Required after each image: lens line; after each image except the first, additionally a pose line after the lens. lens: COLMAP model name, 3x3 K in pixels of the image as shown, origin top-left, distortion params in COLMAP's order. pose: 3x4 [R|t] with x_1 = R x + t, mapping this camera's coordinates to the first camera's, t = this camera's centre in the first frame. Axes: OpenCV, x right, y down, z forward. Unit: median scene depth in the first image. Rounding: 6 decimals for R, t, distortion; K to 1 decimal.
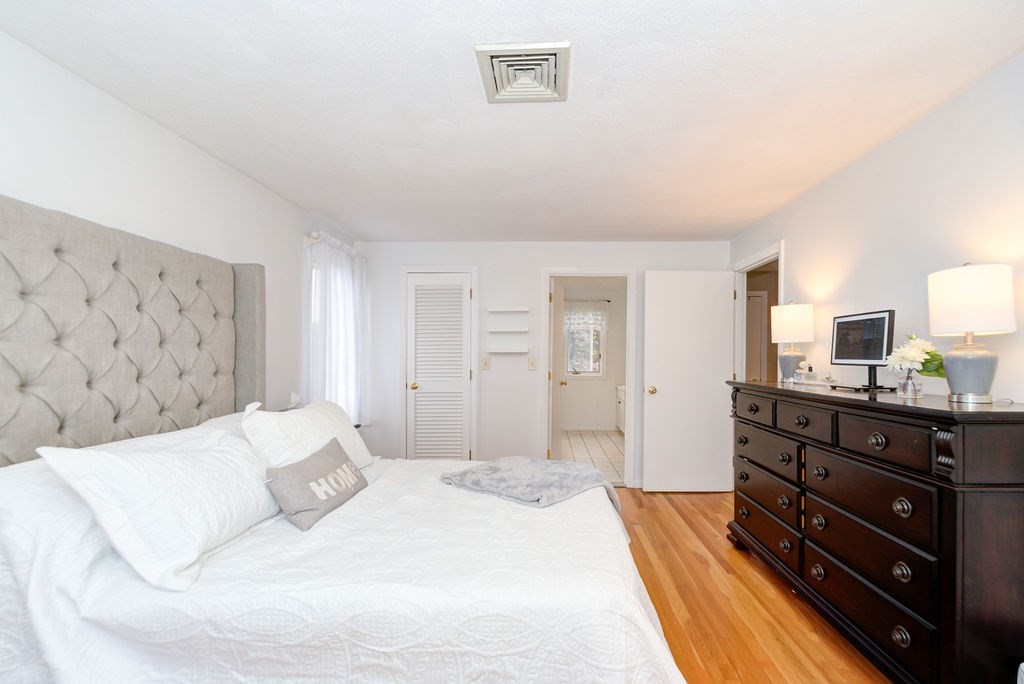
lens RADIAL K [[448.2, 0, 508.3], [0, 448.2, 349.0], [0, 0, 1]] dist [0.001539, -0.005019]
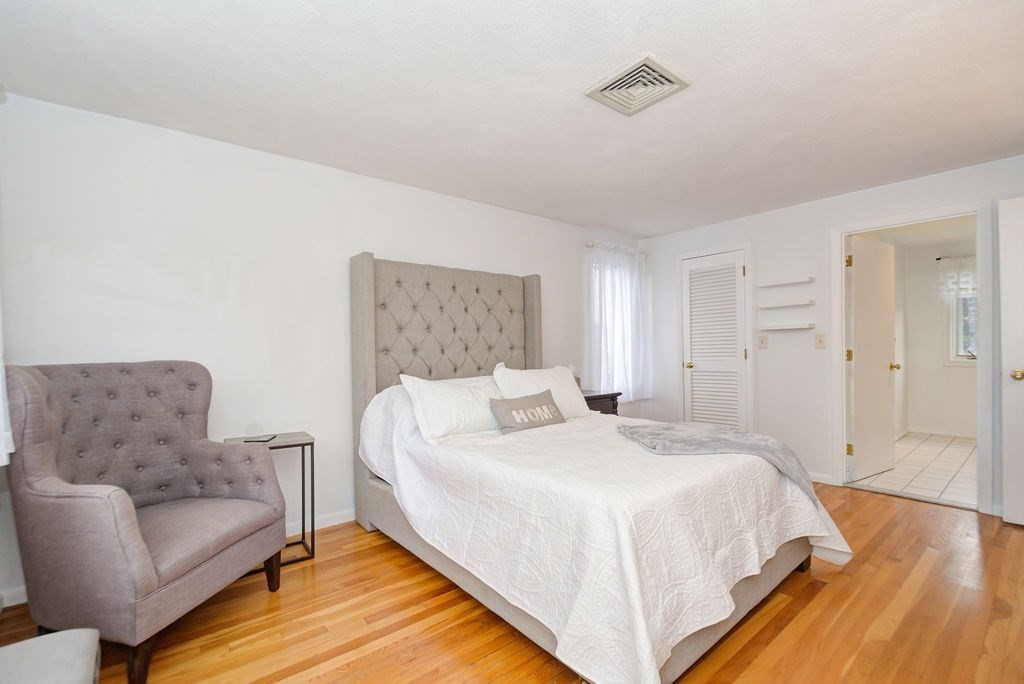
lens RADIAL K [[448.2, 0, 512.7], [0, 448.2, 345.9], [0, 0, 1]] dist [0.001539, -0.005019]
pose [[0.653679, -0.020126, -0.756504, 0.594771], [0.024691, 0.999681, -0.005260, 0.059332], [0.756369, -0.015241, 0.653968, -0.028383]]
